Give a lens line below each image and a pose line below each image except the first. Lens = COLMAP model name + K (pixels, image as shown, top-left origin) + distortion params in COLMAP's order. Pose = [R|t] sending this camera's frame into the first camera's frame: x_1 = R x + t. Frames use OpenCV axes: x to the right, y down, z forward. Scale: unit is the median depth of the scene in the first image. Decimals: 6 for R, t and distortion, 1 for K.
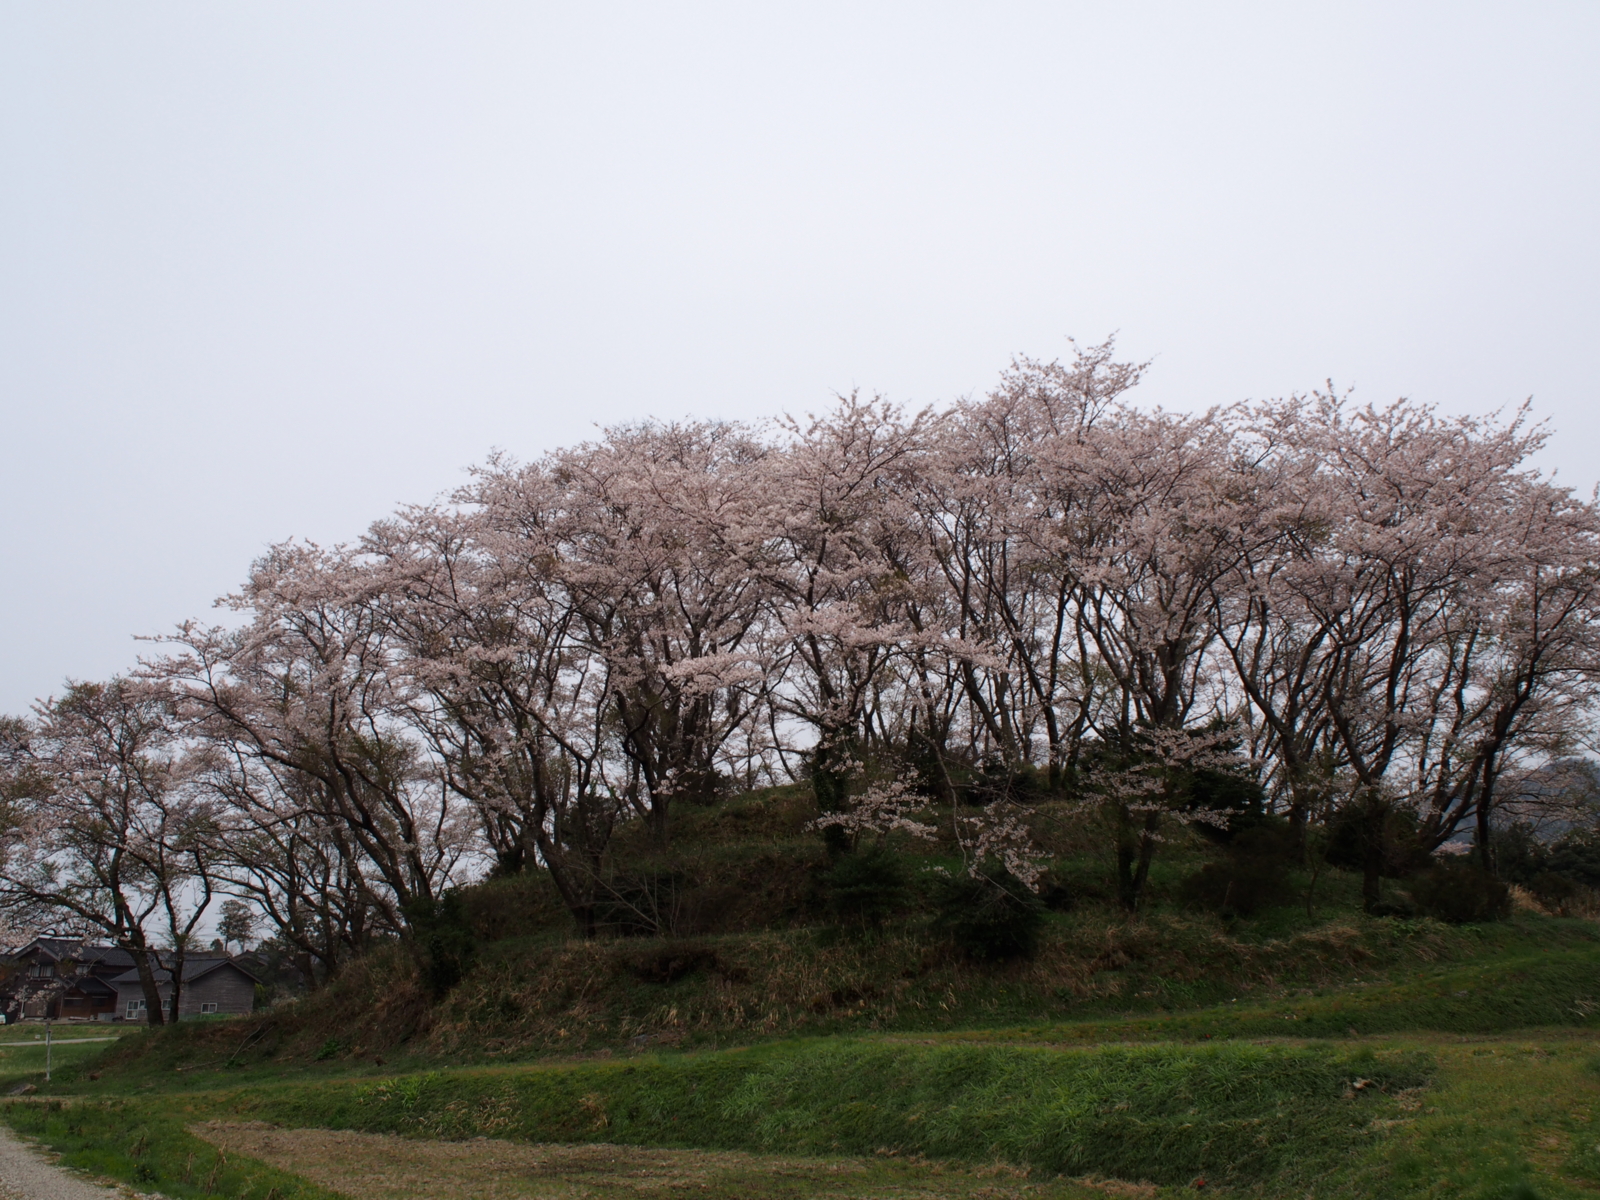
lens RADIAL K [[1341.2, 0, 809.4], [0, 1341.2, 603.4], [0, 0, 1]] dist [-0.040936, 0.008052]
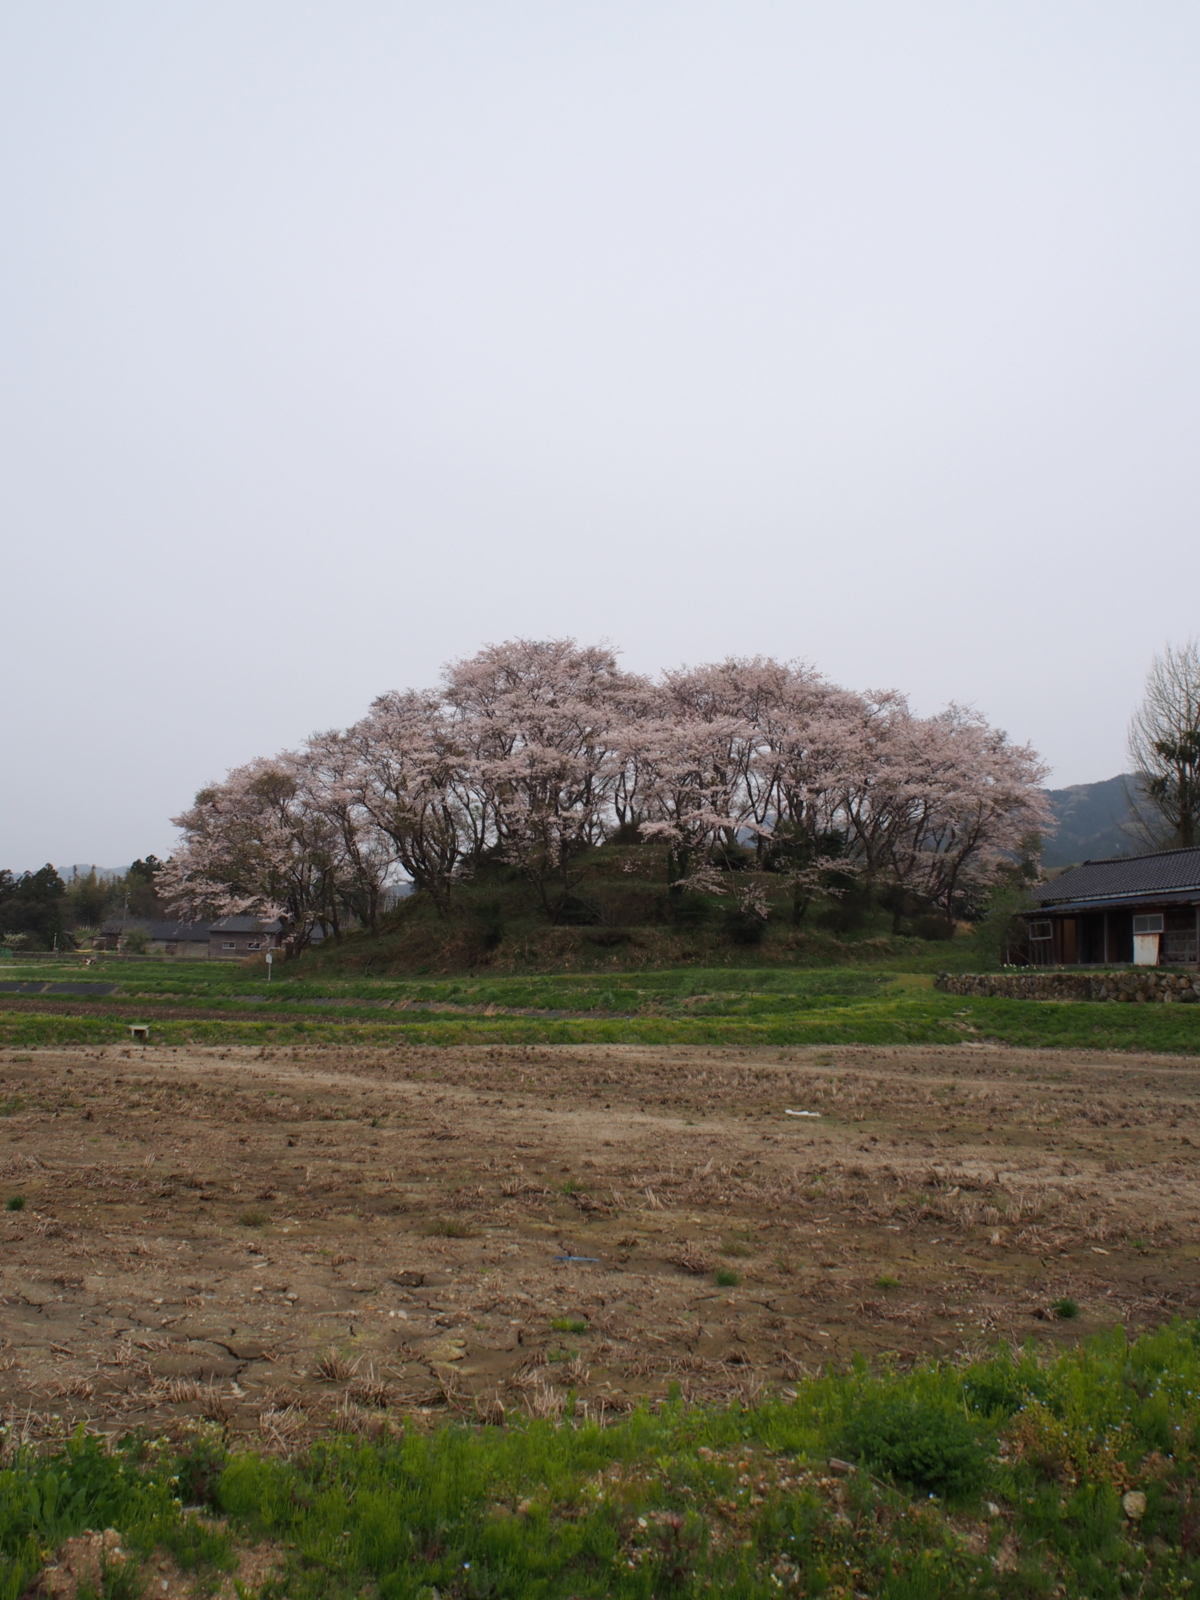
lens RADIAL K [[1508.6, 0, 592.8], [0, 1508.6, 801.7], [0, 0, 1]] dist [-0.023662, 0.000000]
pose [[0.983776, 0.066180, 0.166747, -0.601642], [-0.093688, 0.982181, 0.162923, -0.405632], [-0.152993, -0.175901, 0.972446, -1.568383]]
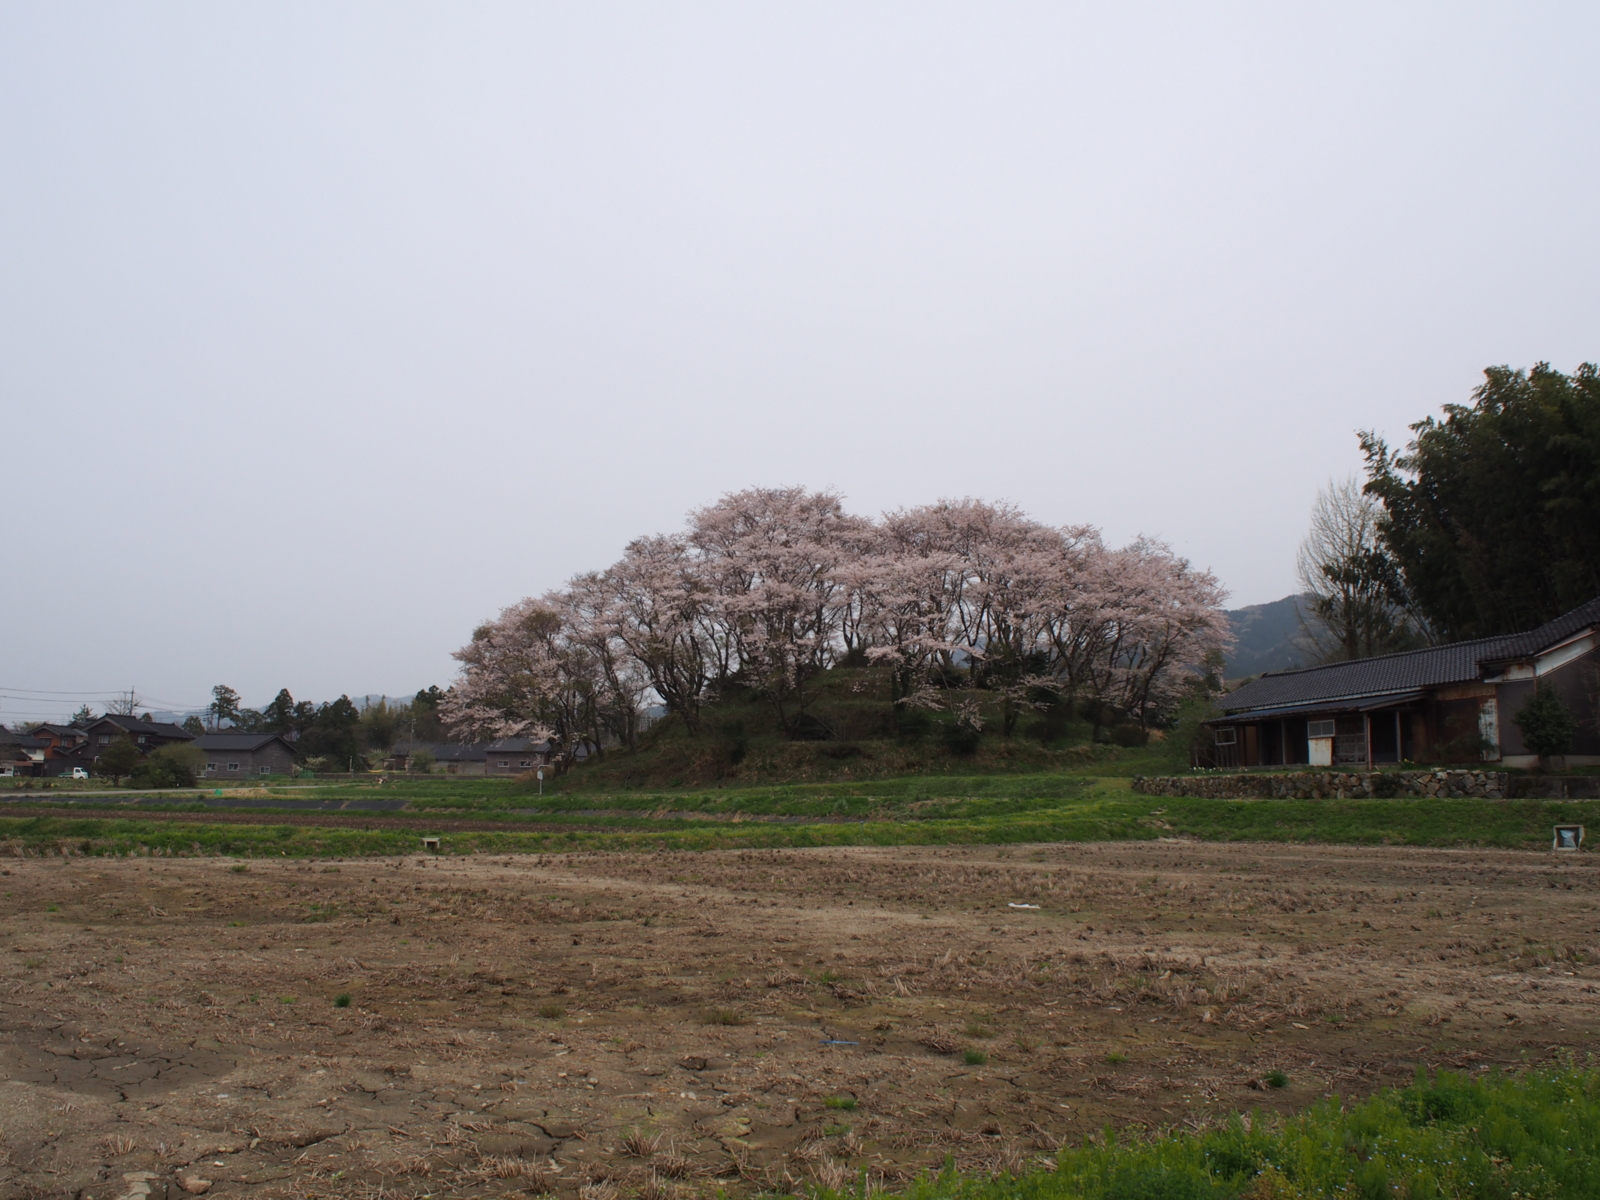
lens RADIAL K [[1341.2, 0, 798.9], [0, 1341.2, 604.3], [0, 0, 1]] dist [-0.040936, 0.008052]
pose [[0.987127, 0.047900, 0.152596, -0.616722], [-0.070572, 0.986643, 0.146815, -0.411319], [-0.143525, -0.155694, 0.977323, -1.572053]]
